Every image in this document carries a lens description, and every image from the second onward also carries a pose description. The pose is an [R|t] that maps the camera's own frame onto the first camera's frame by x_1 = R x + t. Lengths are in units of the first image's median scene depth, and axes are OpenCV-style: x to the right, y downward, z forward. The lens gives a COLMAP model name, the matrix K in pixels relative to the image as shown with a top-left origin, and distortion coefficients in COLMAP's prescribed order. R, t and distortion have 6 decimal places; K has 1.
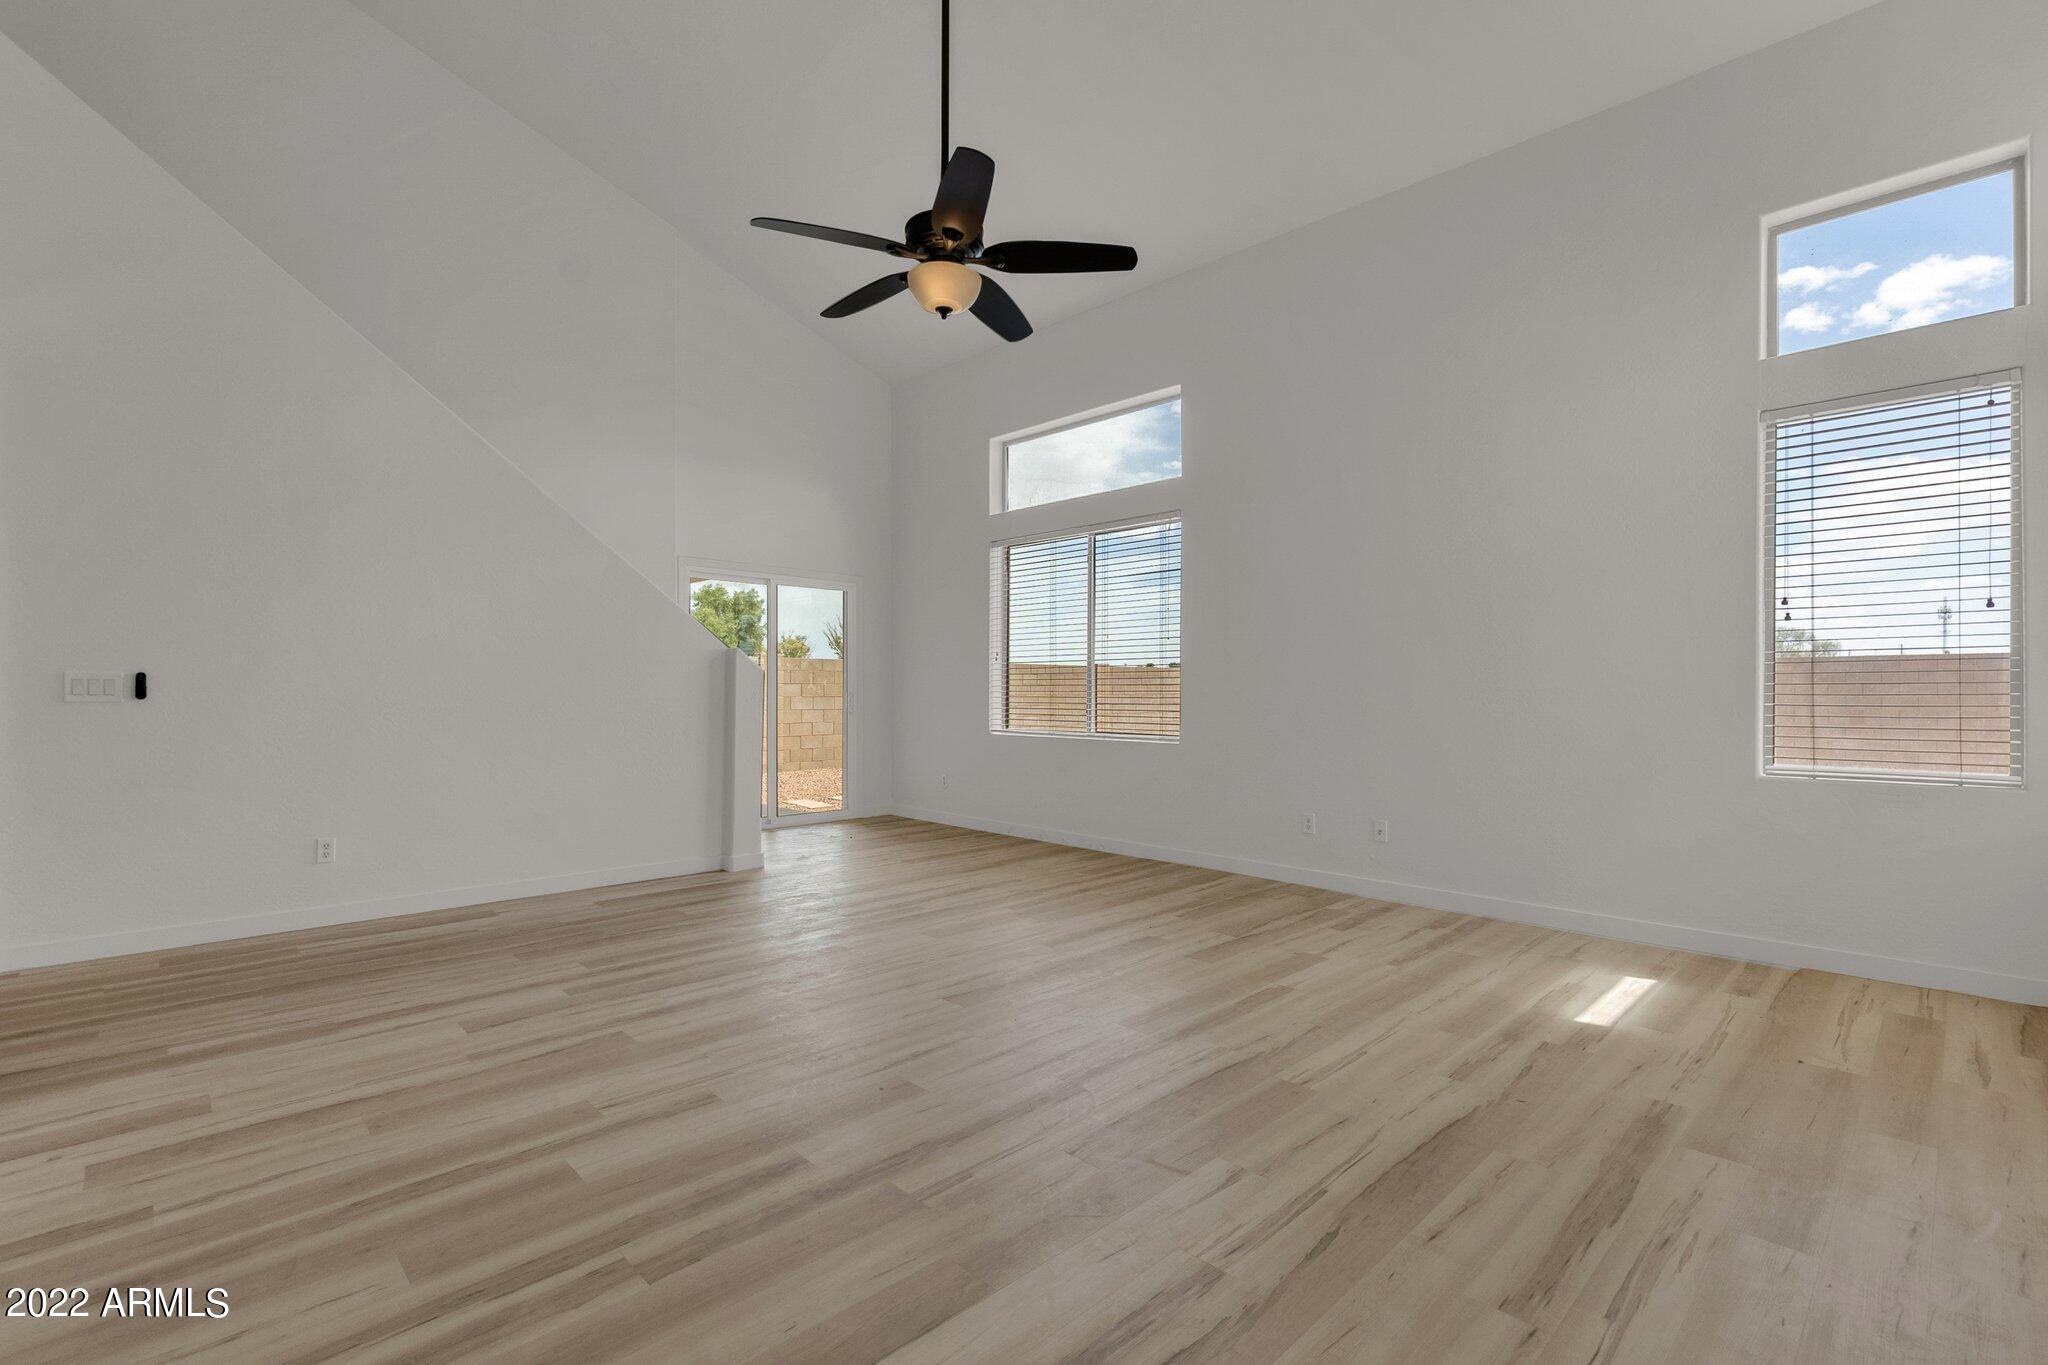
lens RADIAL K [[930.9, 0, 1018.3], [0, 930.9, 677.8], [0, 0, 1]] dist [-0.001553, 0.000284]
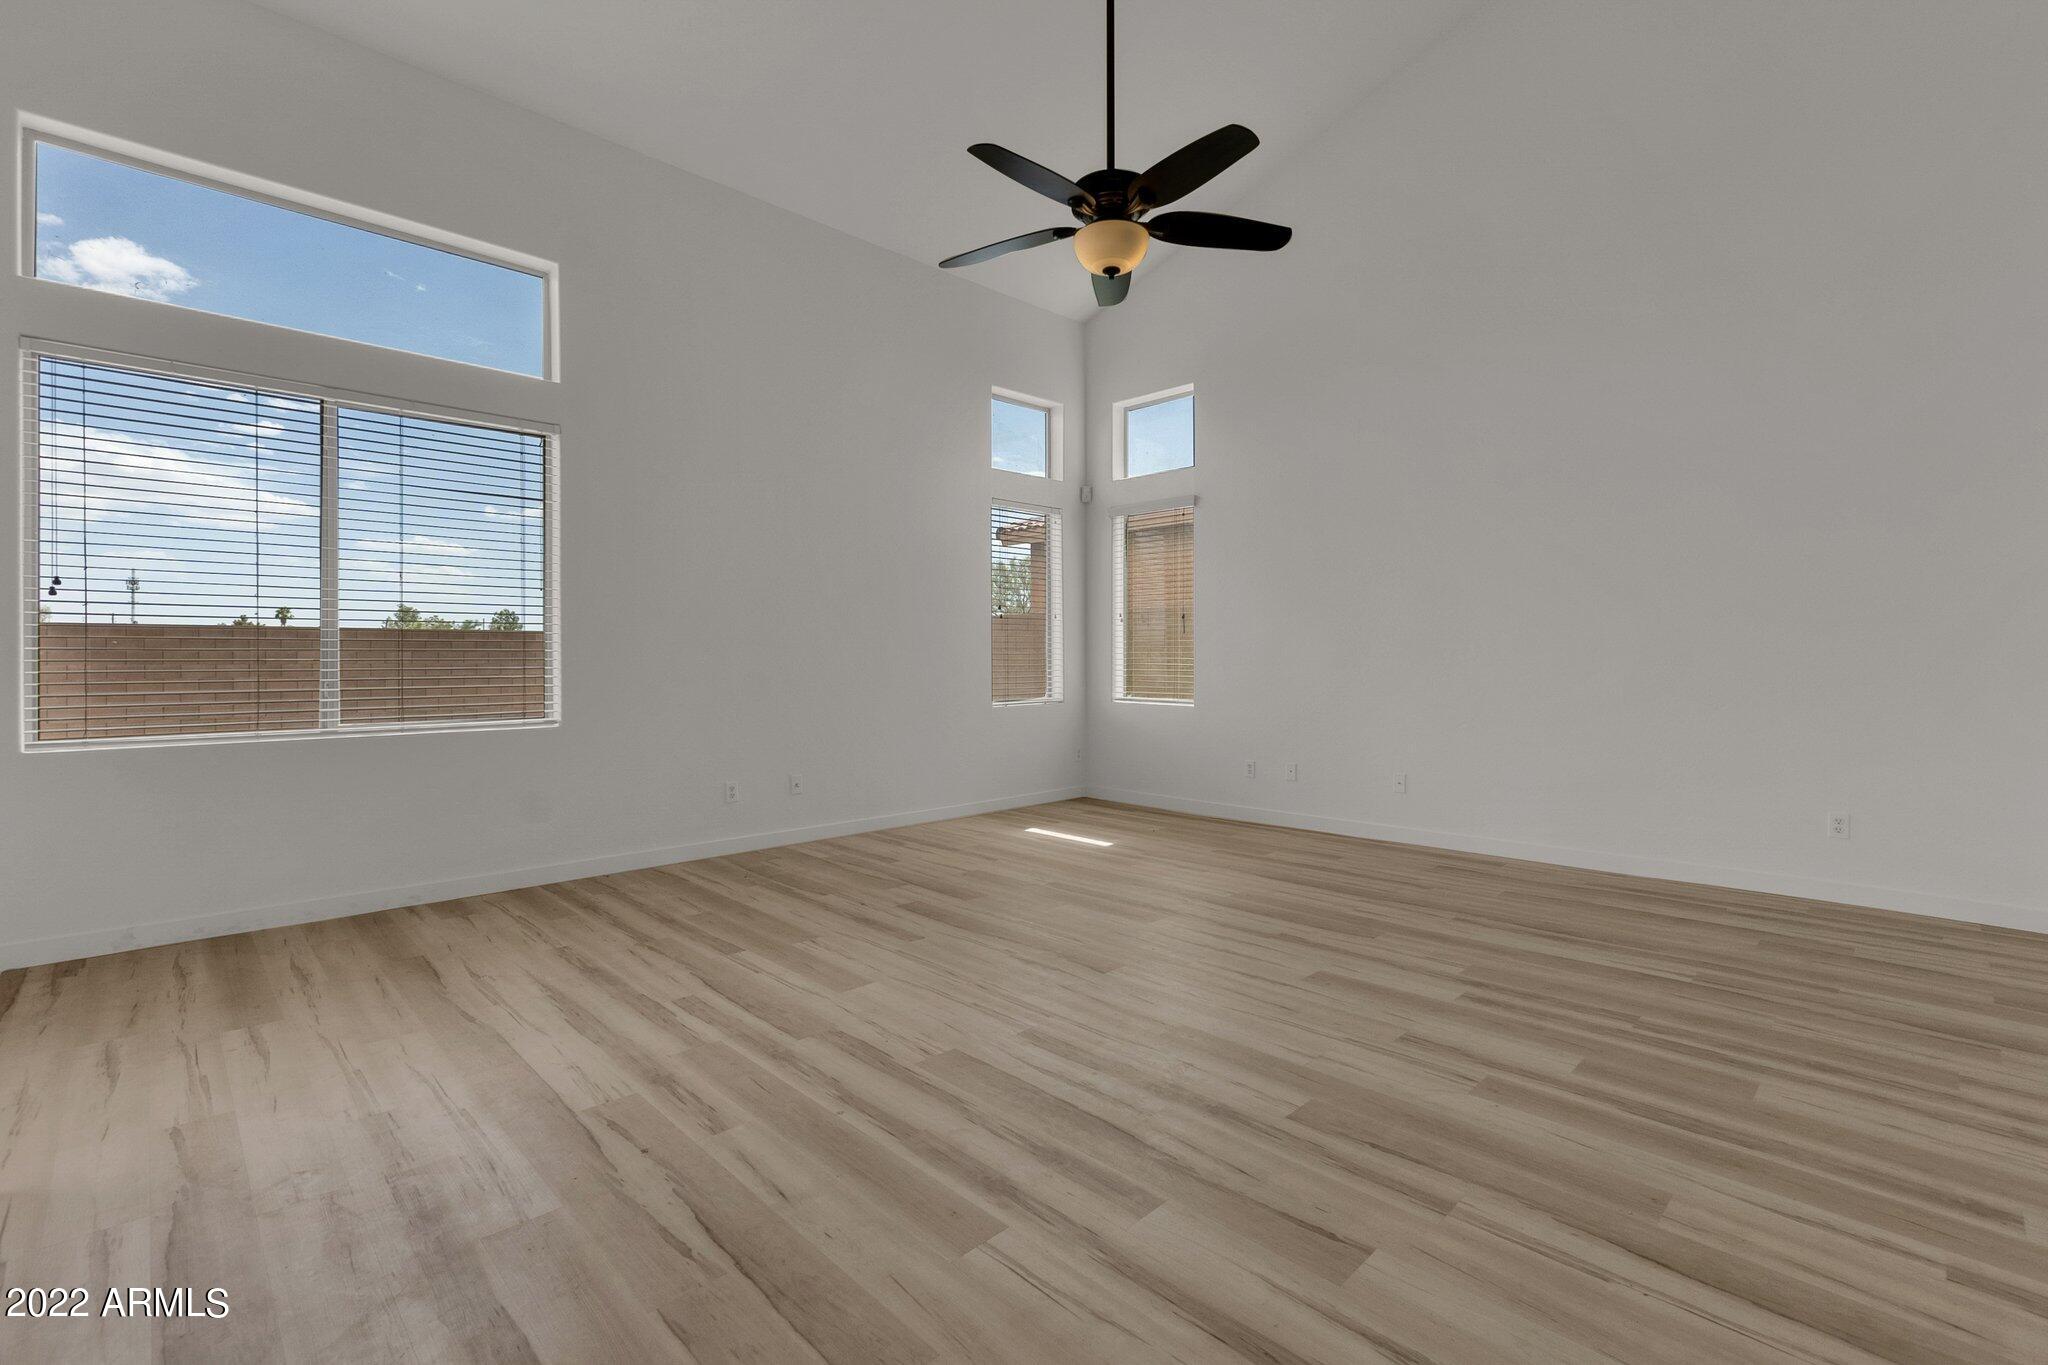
lens RADIAL K [[910.2, 0, 1031.4], [0, 910.2, 664.9], [0, 0, 1]] dist [0.001241, -0.001456]
pose [[-0.020109, -0.009457, 0.999753, -1.230165], [-0.012258, 0.999882, 0.009211, 0.017402], [-0.999723, -0.012069, -0.020223, 1.315500]]
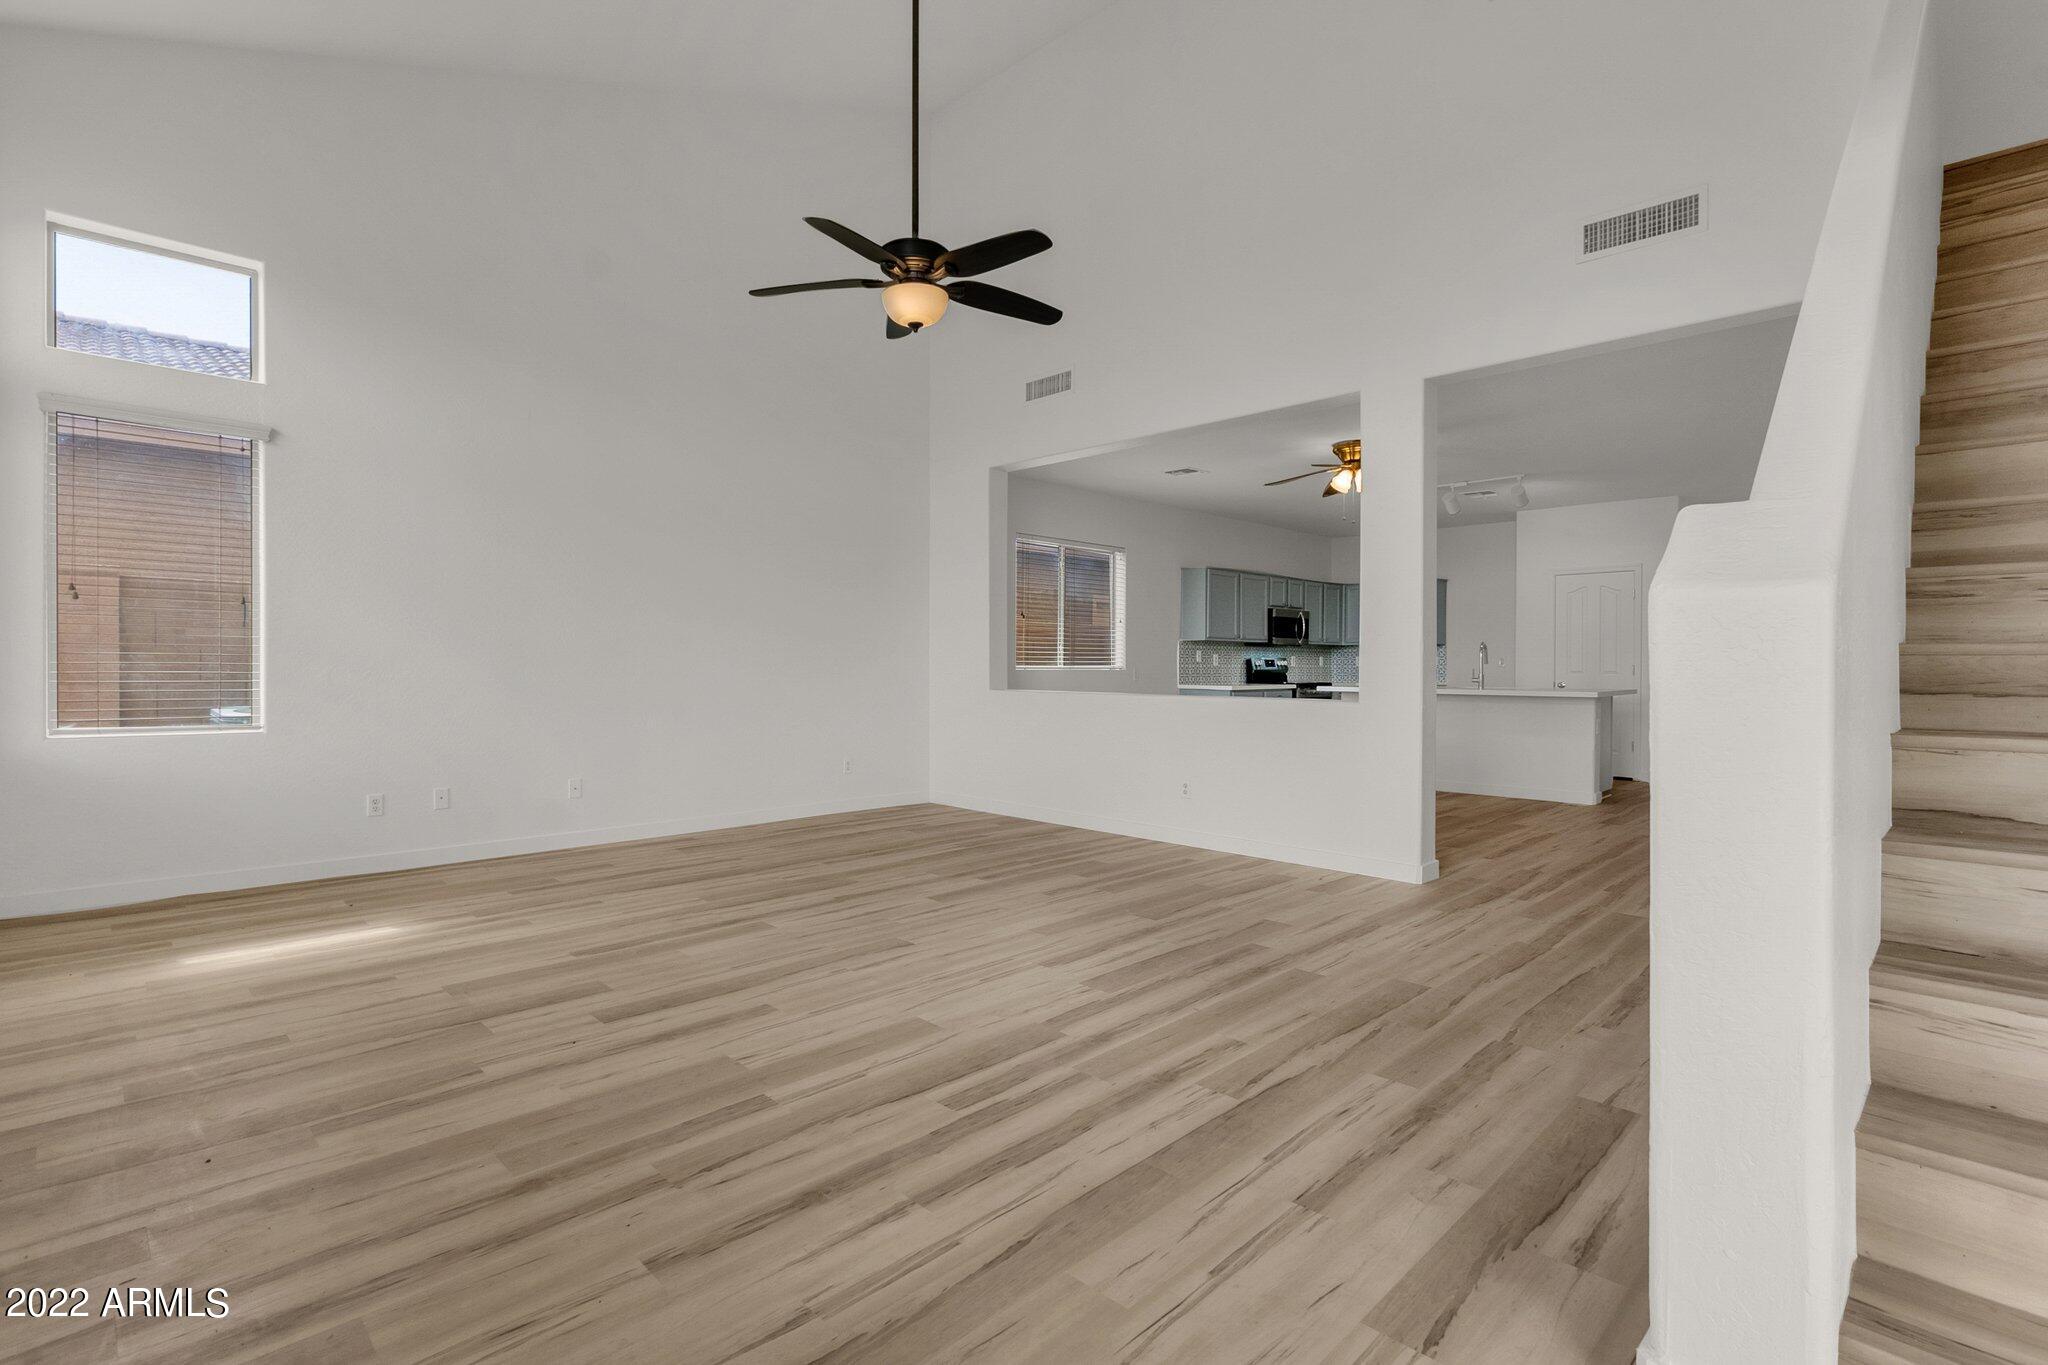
lens RADIAL K [[945.7, 0, 1023.6], [0, 945.7, 661.8], [0, 0, 1]] dist [-0.002186, 0.000833]
pose [[-0.999697, -0.007989, -0.023286, -0.219031], [-0.007631, 0.999852, -0.015439, 0.032029], [0.023406, -0.015256, -0.999610, 2.546640]]
